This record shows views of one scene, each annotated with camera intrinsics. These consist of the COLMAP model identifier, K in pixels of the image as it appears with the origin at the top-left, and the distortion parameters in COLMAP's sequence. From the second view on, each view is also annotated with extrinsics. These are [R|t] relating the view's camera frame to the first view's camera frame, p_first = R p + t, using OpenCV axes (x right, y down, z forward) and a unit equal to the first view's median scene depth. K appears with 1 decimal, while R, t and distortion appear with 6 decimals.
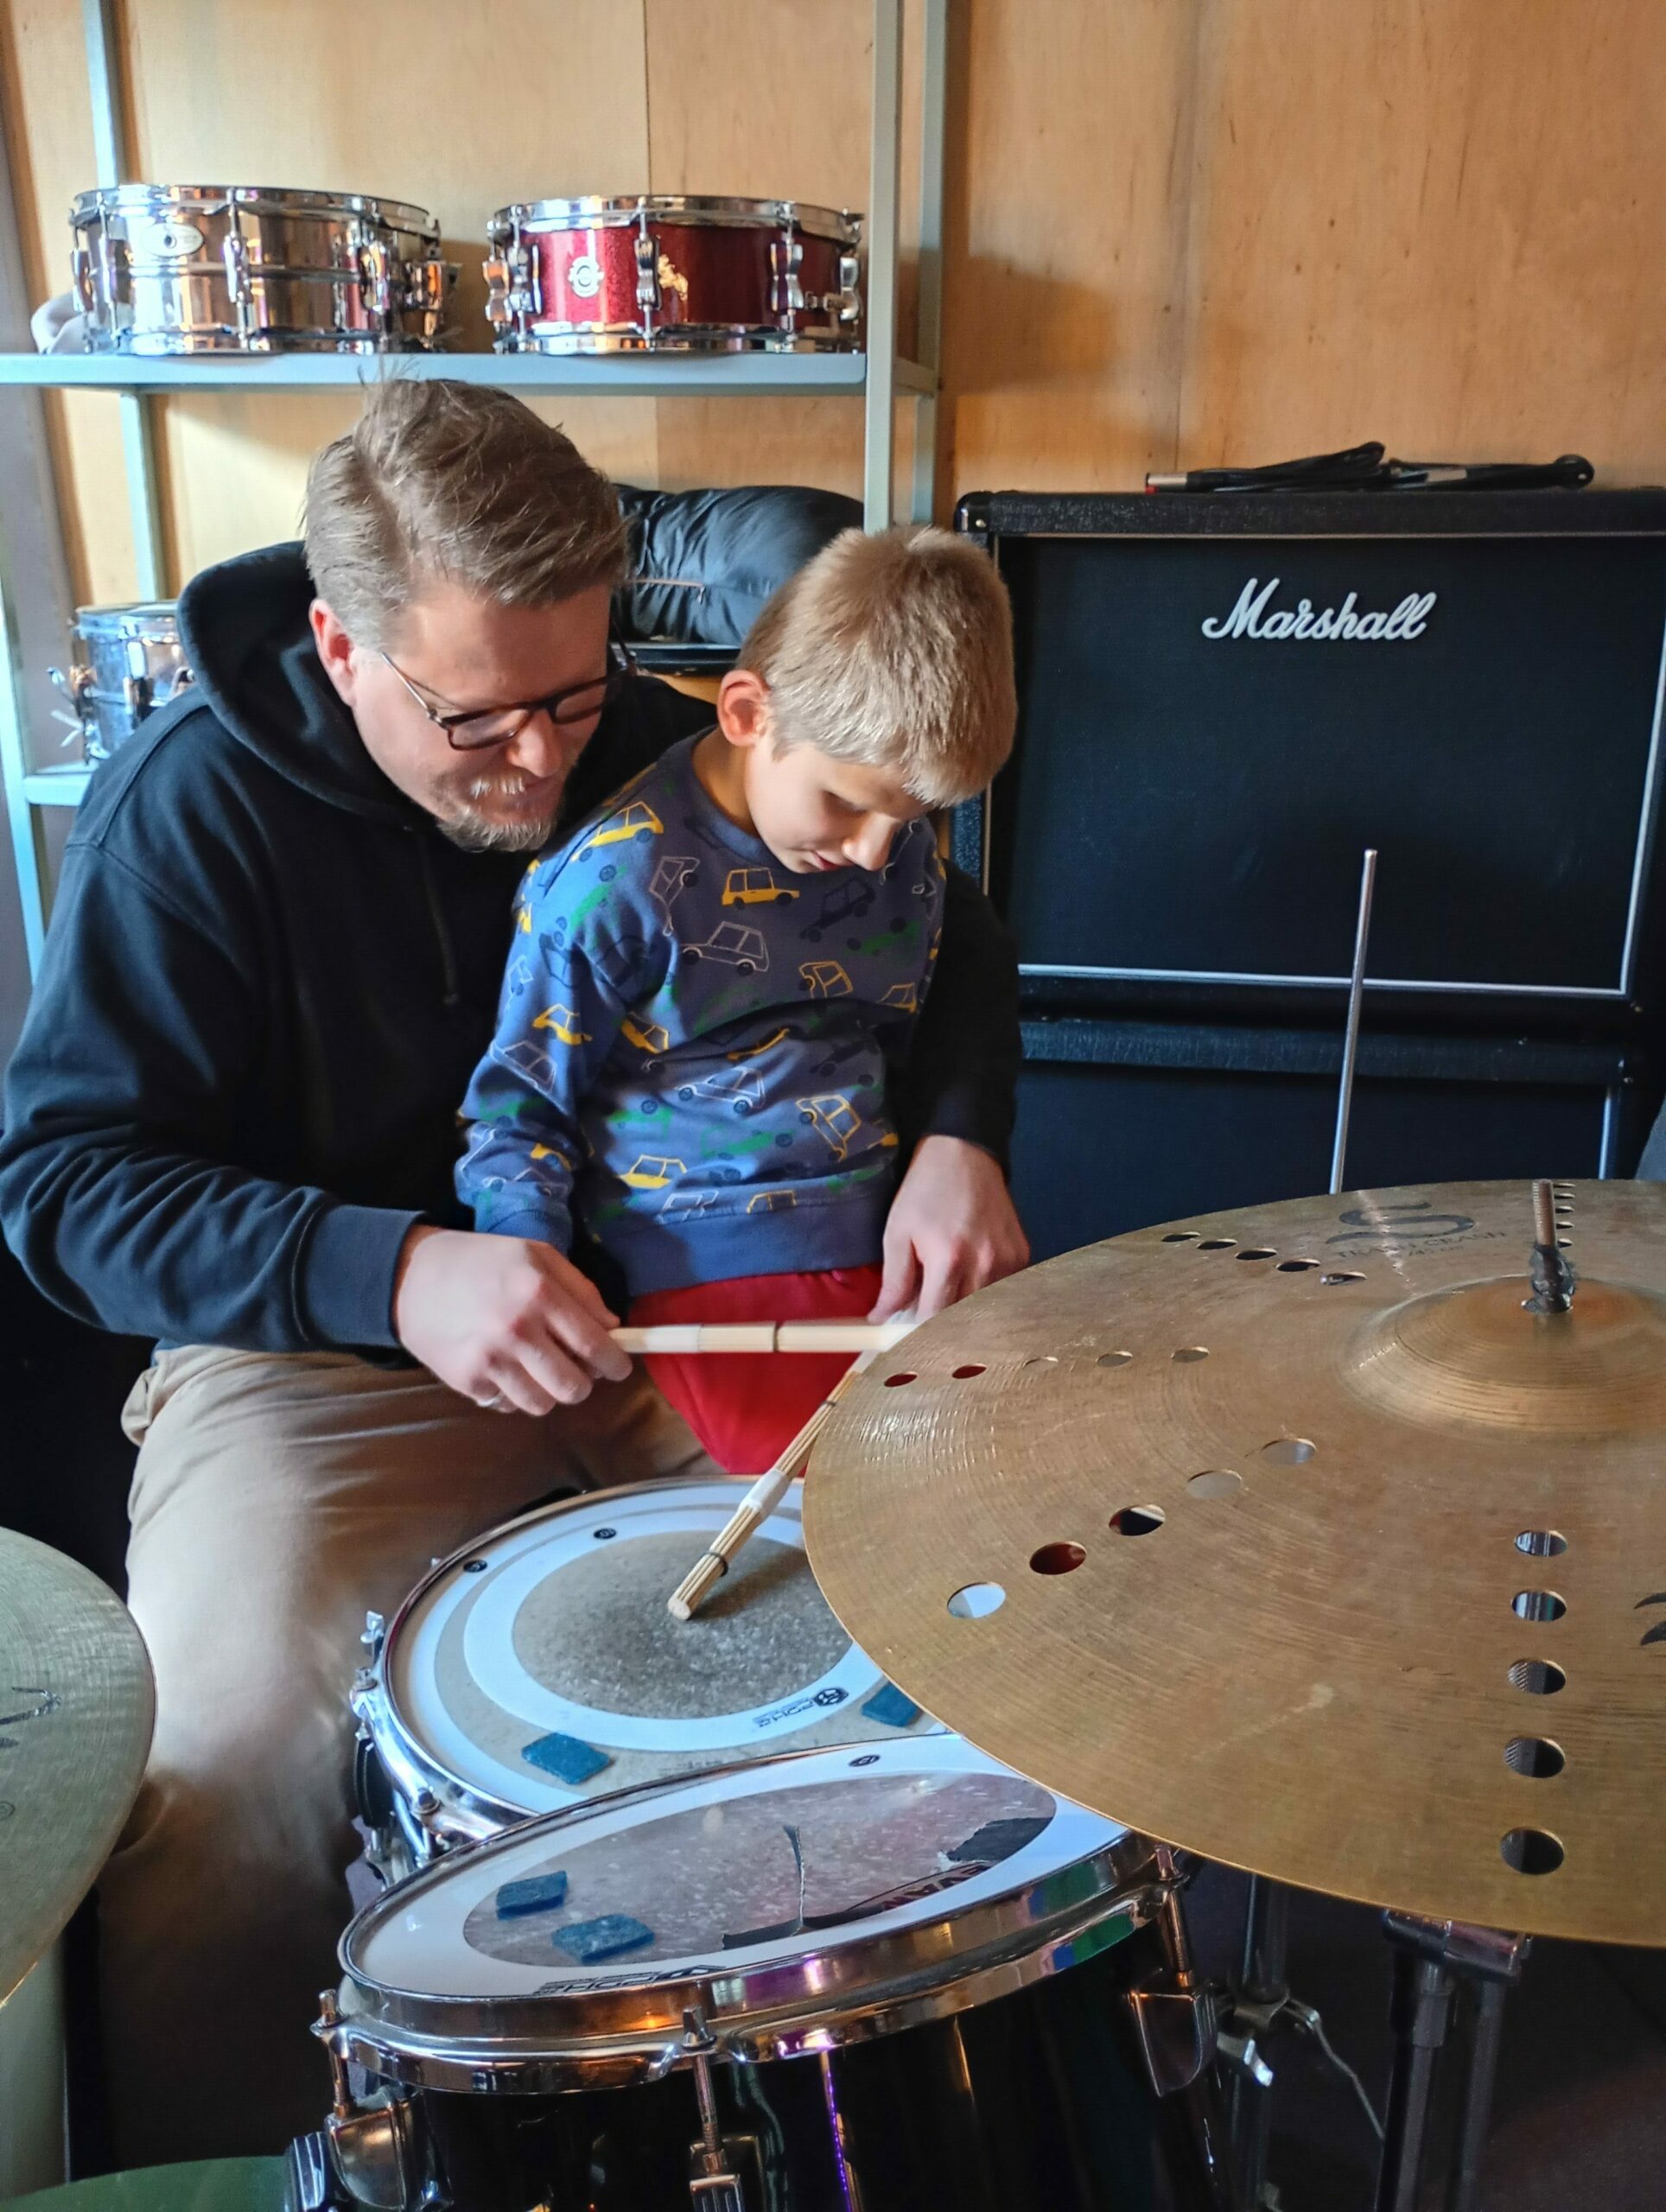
lens RADIAL K [[1821.1, 0, 833.0], [0, 1821.1, 1106.0], [0, 0, 1]] dist [0.009576, 0.005892]
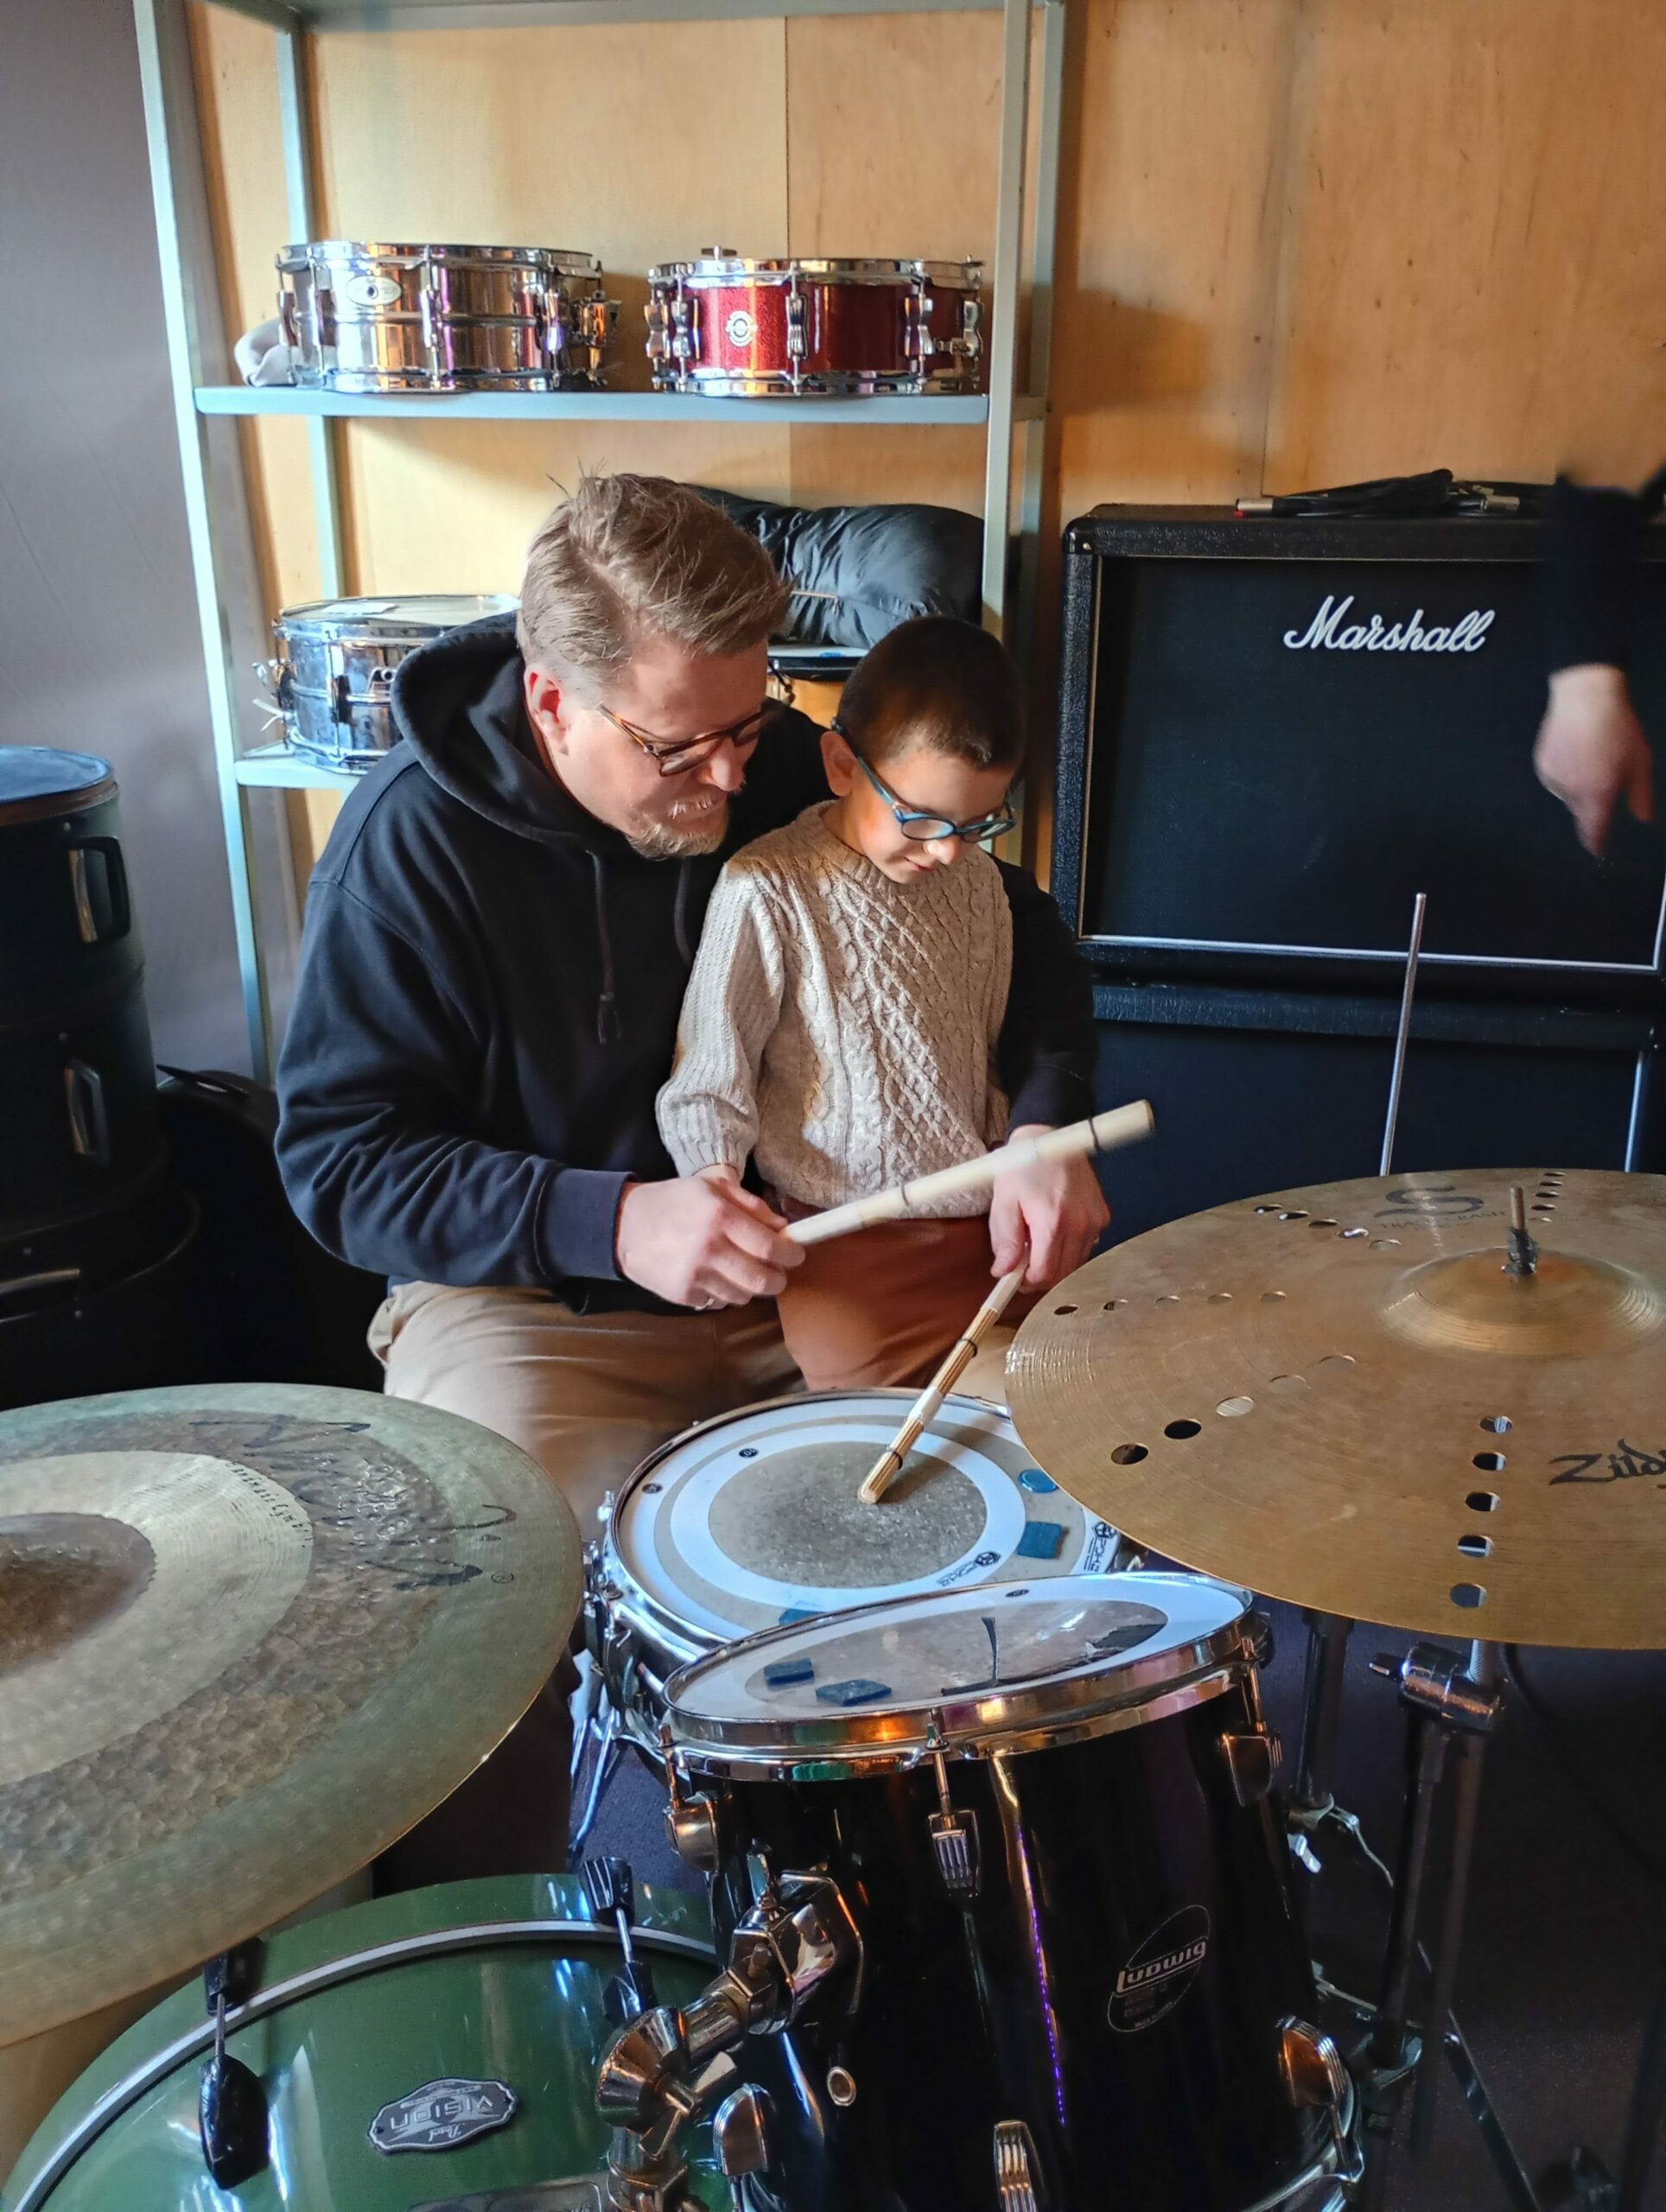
lens RADIAL K [[1821.1, 0, 833.0], [0, 1821.1, 1106.0], [0, 0, 1]] dist [0.009576, 0.005892]
pose [[0.999386, 0.011486, -0.033114, -0.033949], [-0.009945, 0.998876, 0.046339, -0.024957], [0.033609, -0.045982, 0.998377, -0.141577]]
